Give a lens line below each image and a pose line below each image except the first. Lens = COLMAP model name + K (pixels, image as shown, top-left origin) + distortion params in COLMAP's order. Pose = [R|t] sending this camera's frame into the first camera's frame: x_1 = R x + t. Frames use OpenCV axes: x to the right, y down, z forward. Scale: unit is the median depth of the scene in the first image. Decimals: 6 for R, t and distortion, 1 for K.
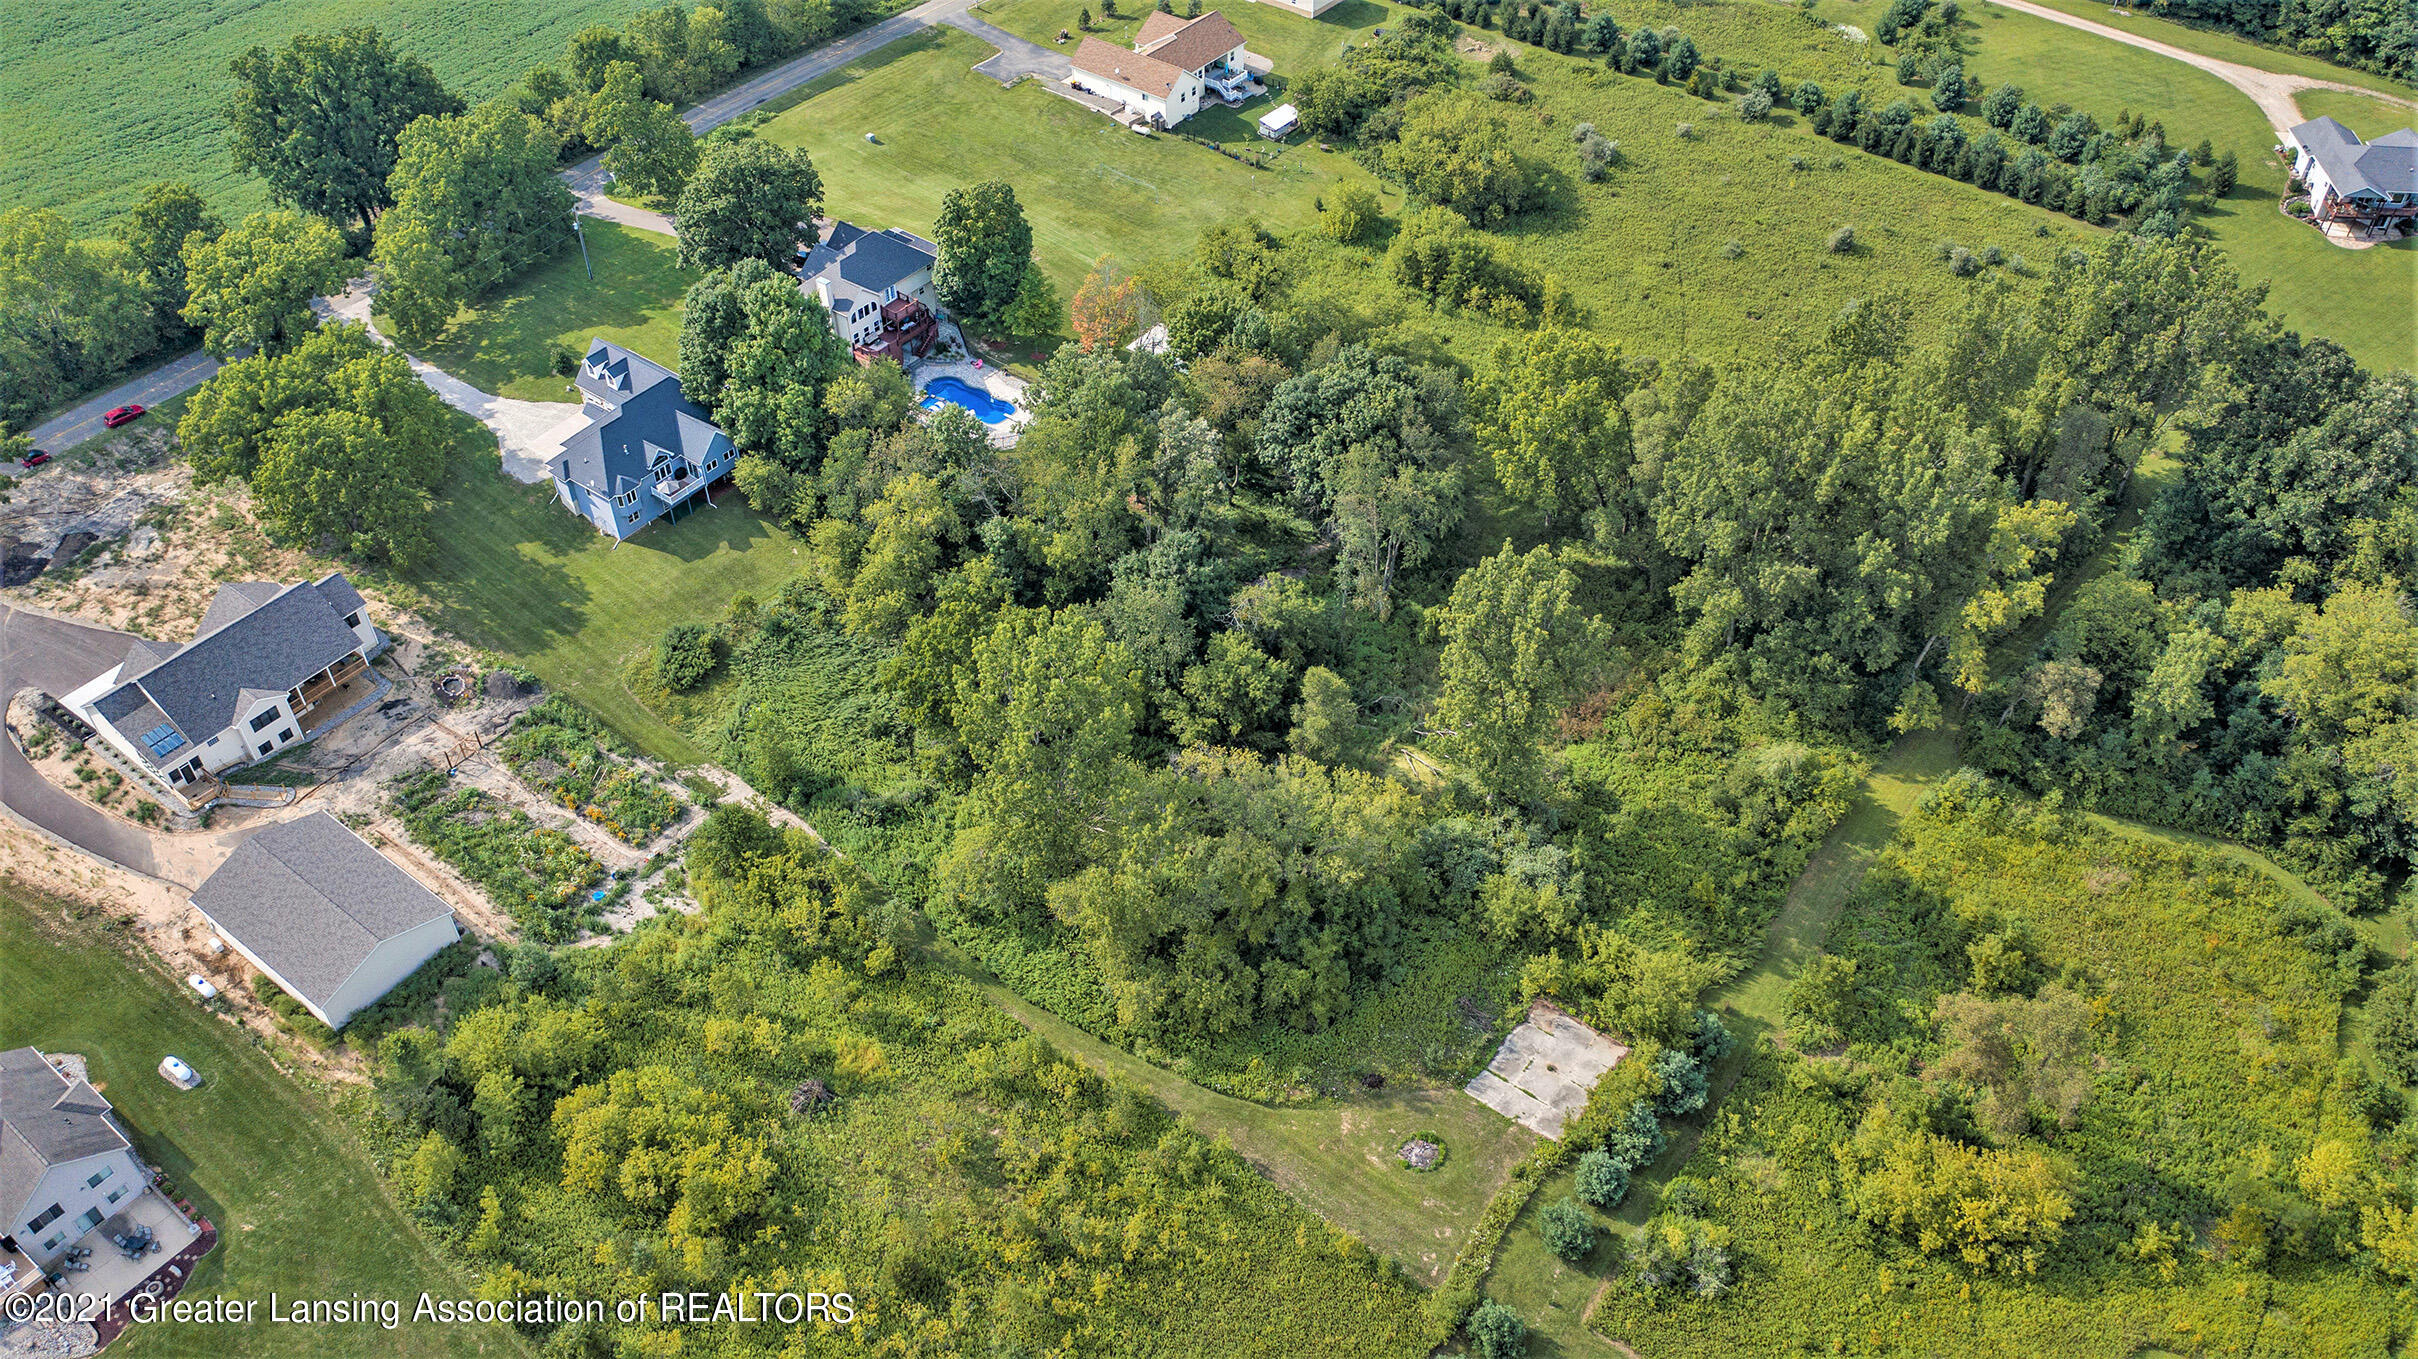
lens RADIAL K [[1924.0, 0, 1209.0], [0, 1924.0, 679.5], [0, 0, 1]] dist [-0.028981, 0.042291]
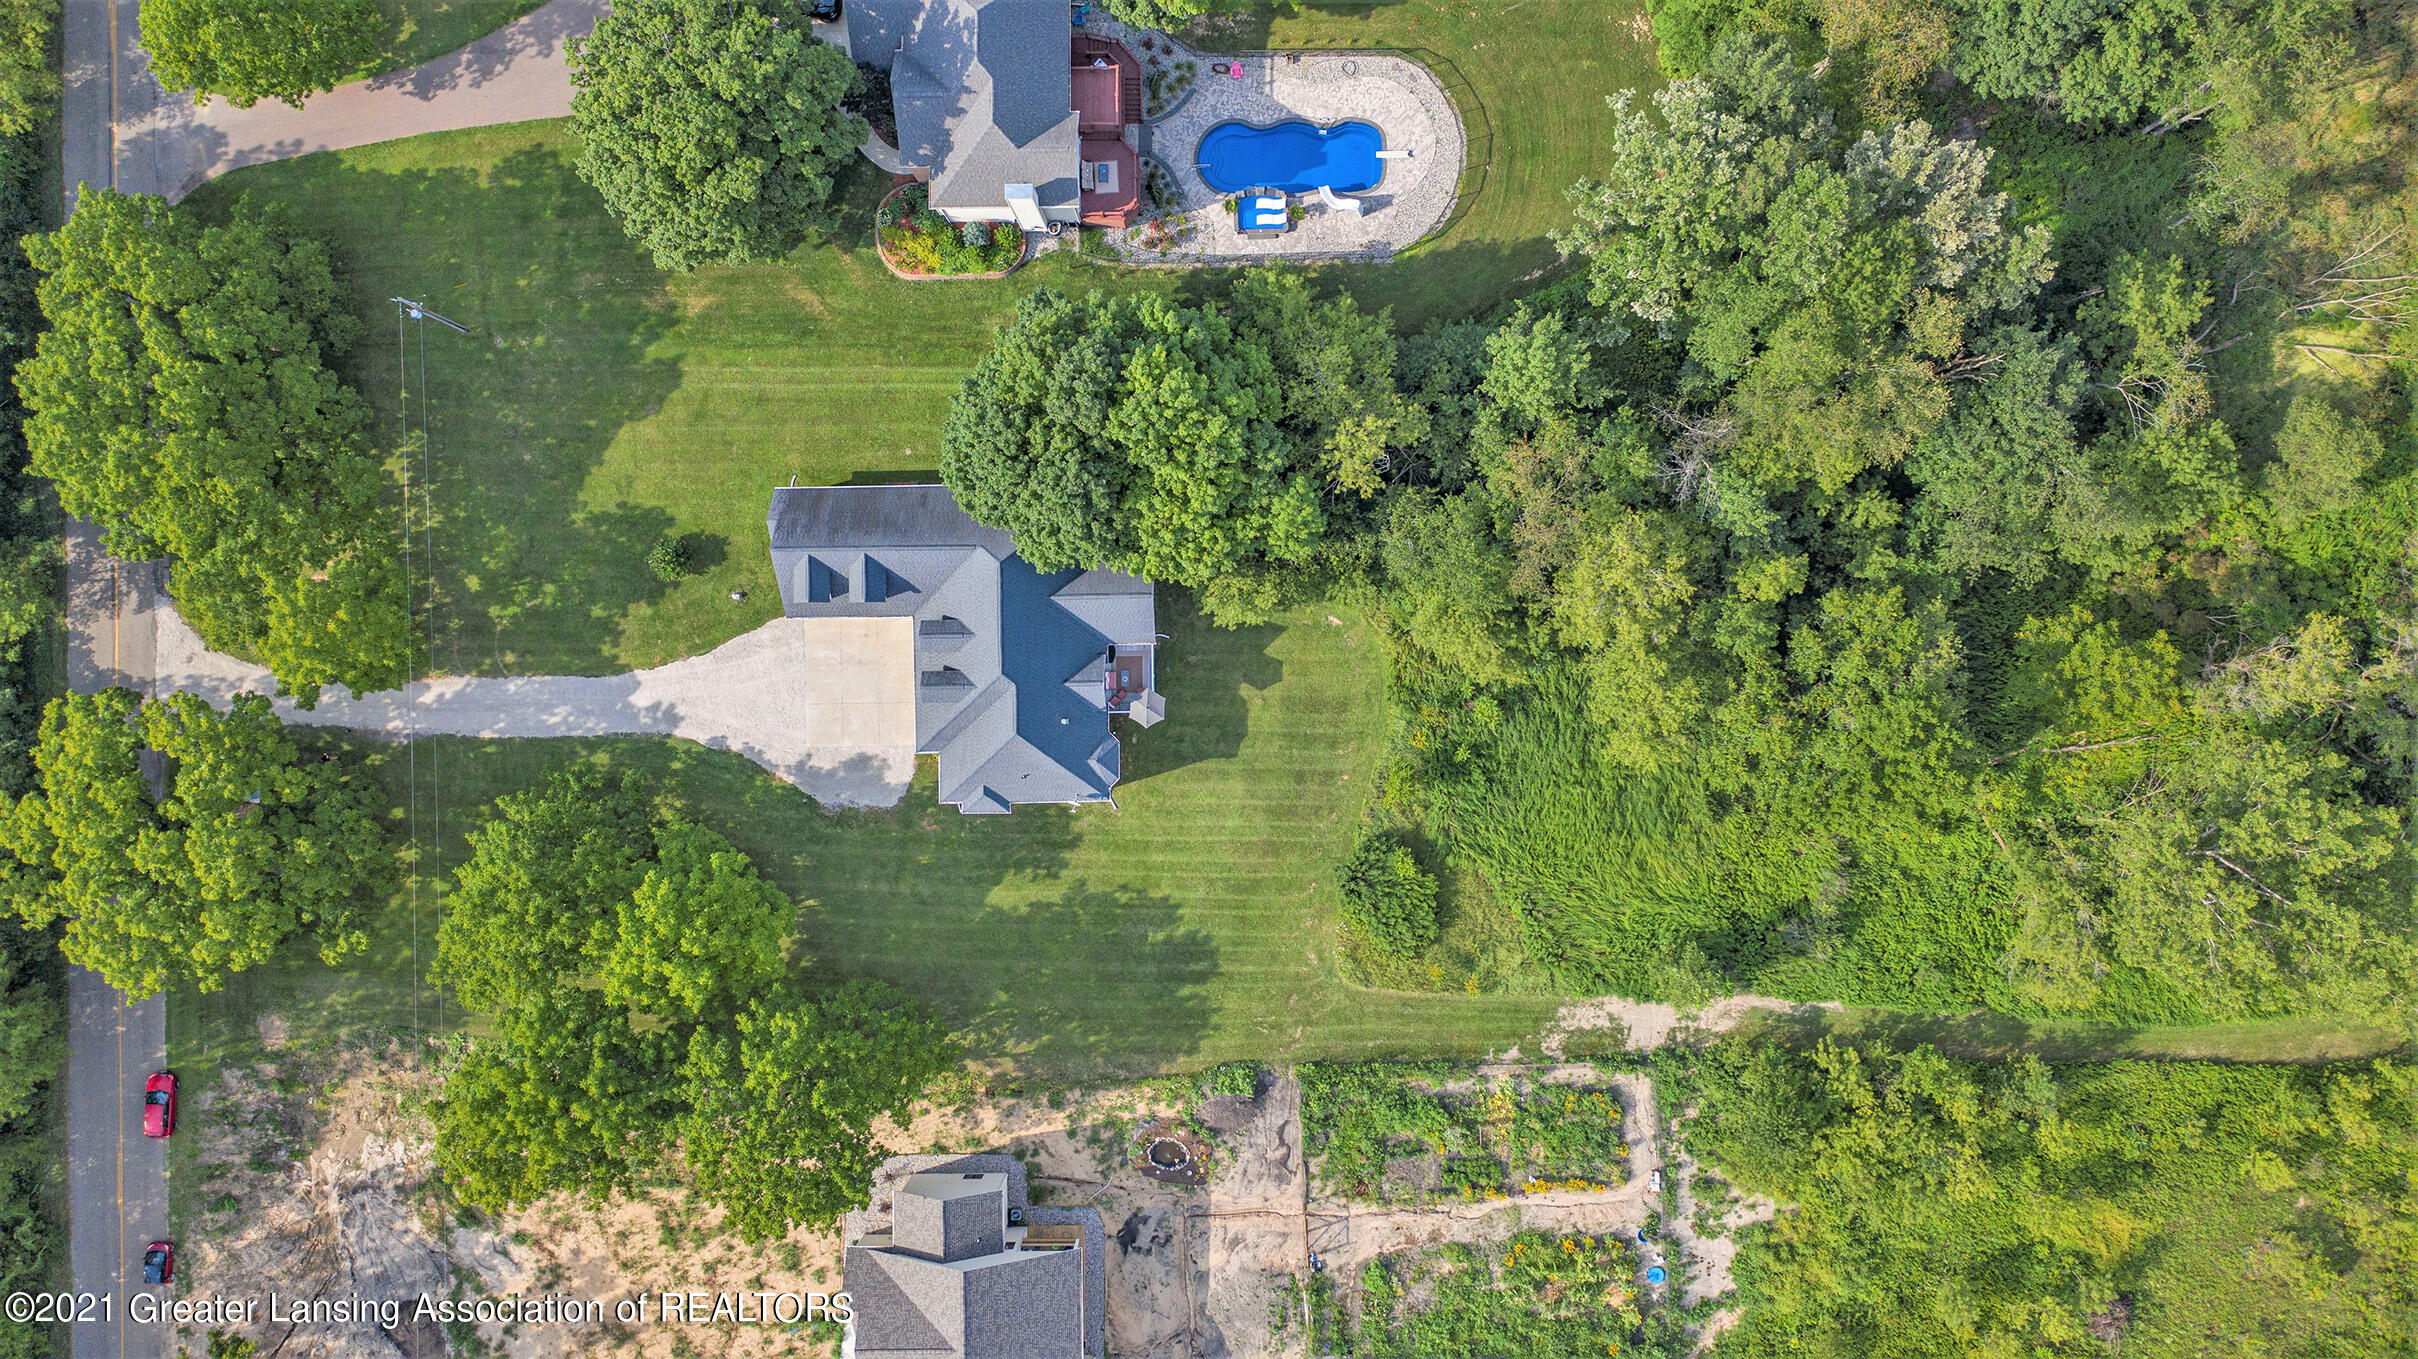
lens RADIAL K [[1924.0, 0, 1209.0], [0, 1924.0, 679.5], [0, 0, 1]] dist [-0.028981, 0.042291]
pose [[0.784603, -0.619996, -0.001828, -0.258152], [0.429751, 0.541718, 0.722396, -0.525754], [-0.446892, -0.567579, 0.691477, 0.576653]]
